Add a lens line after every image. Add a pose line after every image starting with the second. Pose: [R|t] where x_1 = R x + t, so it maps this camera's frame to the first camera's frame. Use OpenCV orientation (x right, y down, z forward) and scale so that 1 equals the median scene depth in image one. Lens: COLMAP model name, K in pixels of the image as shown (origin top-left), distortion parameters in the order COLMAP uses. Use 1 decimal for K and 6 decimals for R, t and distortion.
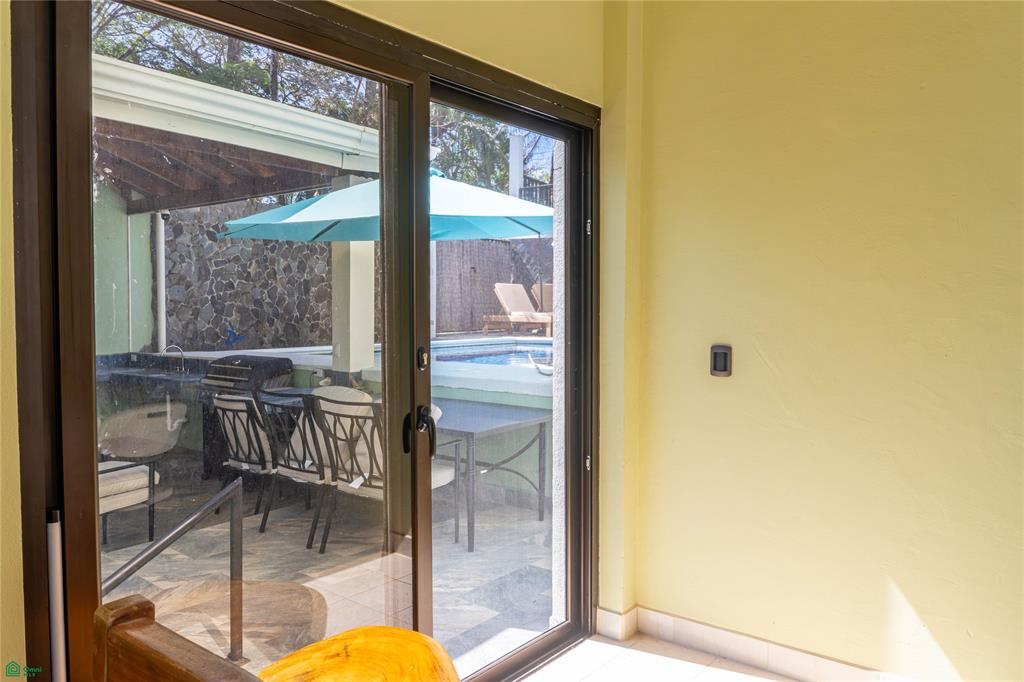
lens RADIAL K [[756.5, 0, 512.0], [0, 756.5, 341.0], [0, 0, 1]] dist [-0.008087, -0.000315]
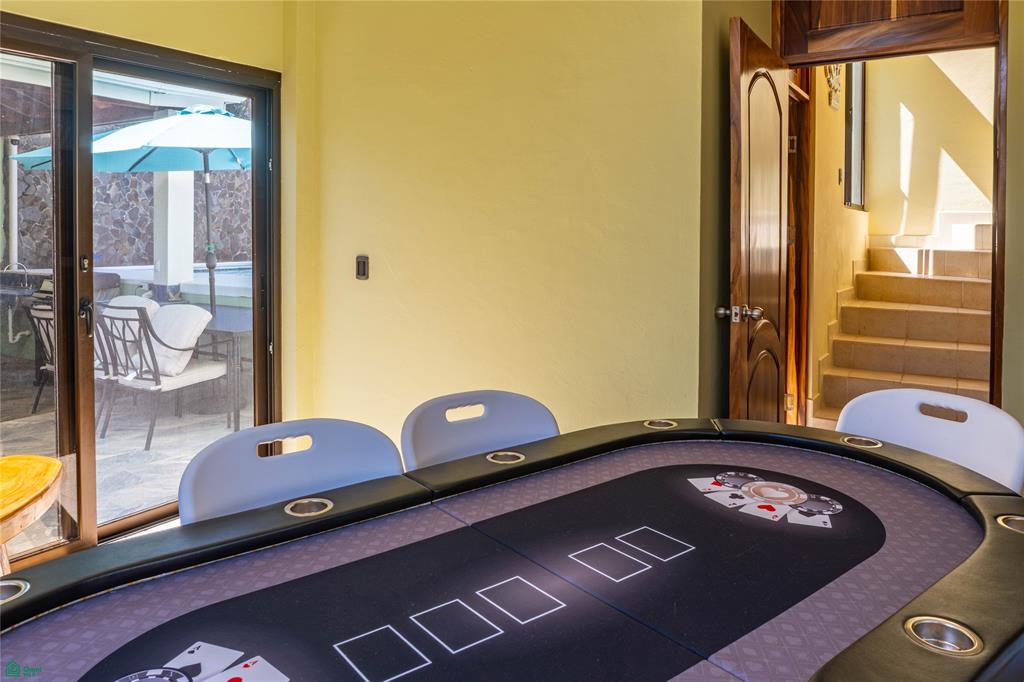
lens RADIAL K [[743.0, 0, 511.1], [0, 743.0, 249.6], [0, 0, 1]] dist [-0.005195, -0.003564]
pose [[0.995065, 0.001794, 0.099207, 0.195342], [-0.000020, 0.999840, -0.017884, 0.008601], [-0.099223, 0.017794, 0.994906, -0.151116]]
